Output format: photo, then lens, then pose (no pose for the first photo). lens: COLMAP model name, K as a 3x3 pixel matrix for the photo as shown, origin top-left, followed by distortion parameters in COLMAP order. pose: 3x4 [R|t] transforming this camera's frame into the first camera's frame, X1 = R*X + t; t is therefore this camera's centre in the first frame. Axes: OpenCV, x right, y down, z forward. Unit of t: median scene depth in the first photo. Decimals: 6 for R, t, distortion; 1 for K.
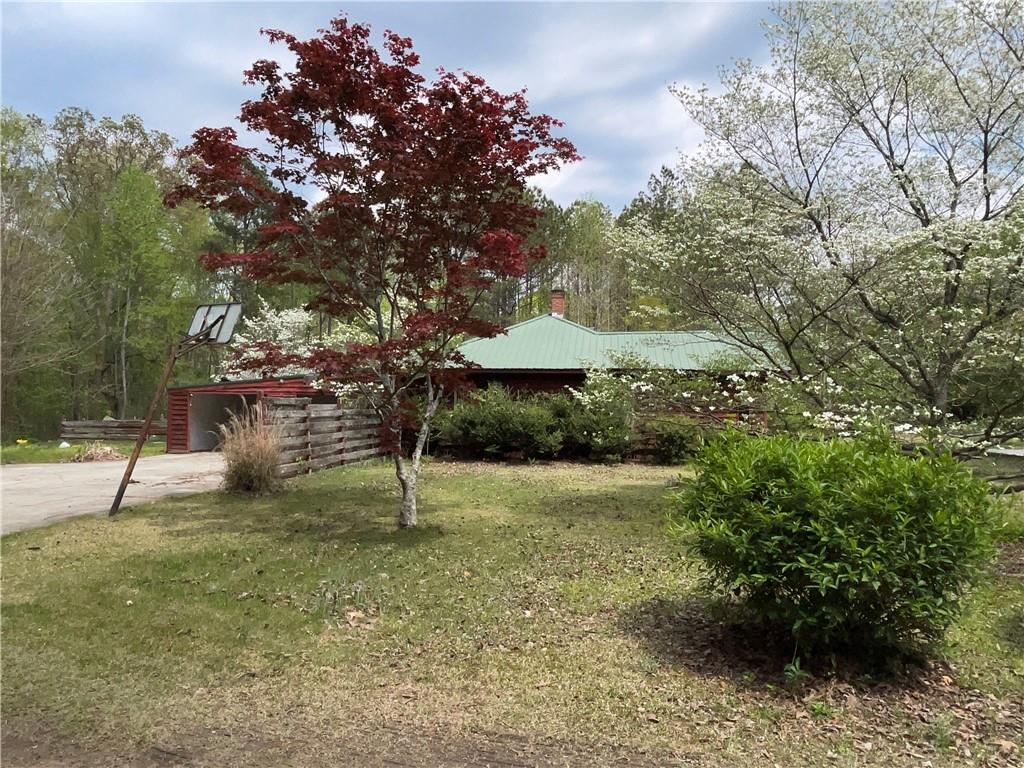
lens RADIAL K [[686.0, 0, 512.3], [0, 686.0, 386.3], [0, 0, 1]] dist [0.001469, 0.000894]
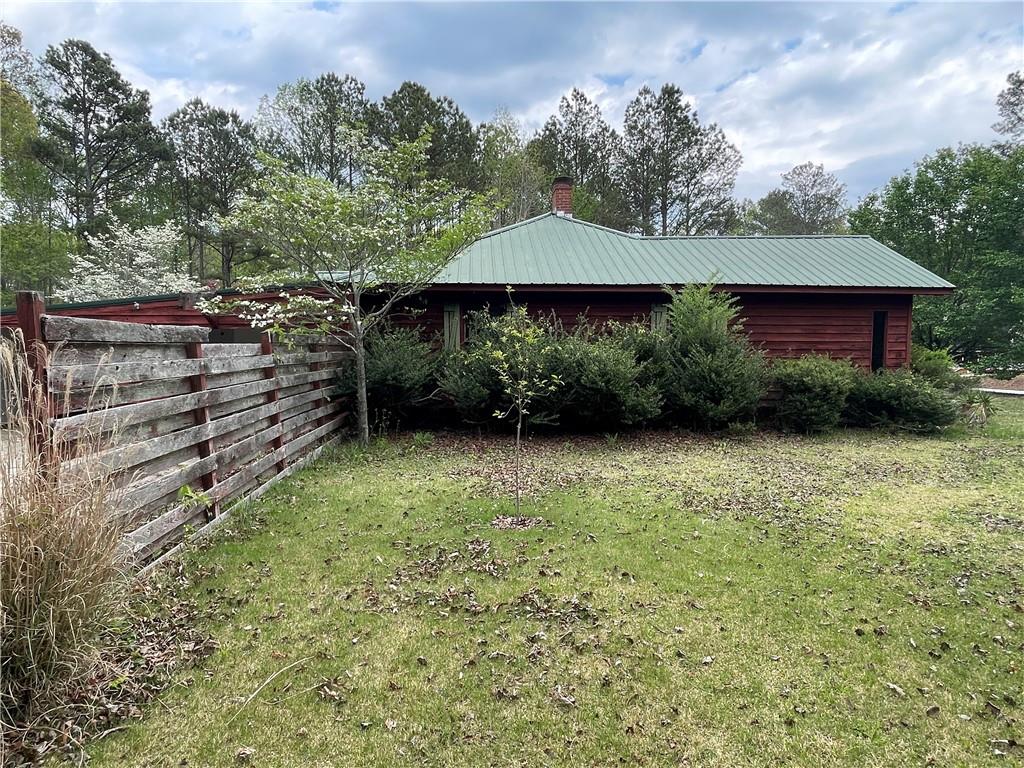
lens RADIAL K [[629.9, 0, 511.5], [0, 629.9, 381.9], [0, 0, 1]] dist [-0.007438, -0.005189]
pose [[0.980056, -0.022480, 0.197446, -0.154990], [0.005378, 0.996217, 0.086732, 0.014328], [-0.198649, -0.083941, 0.976469, 0.485390]]
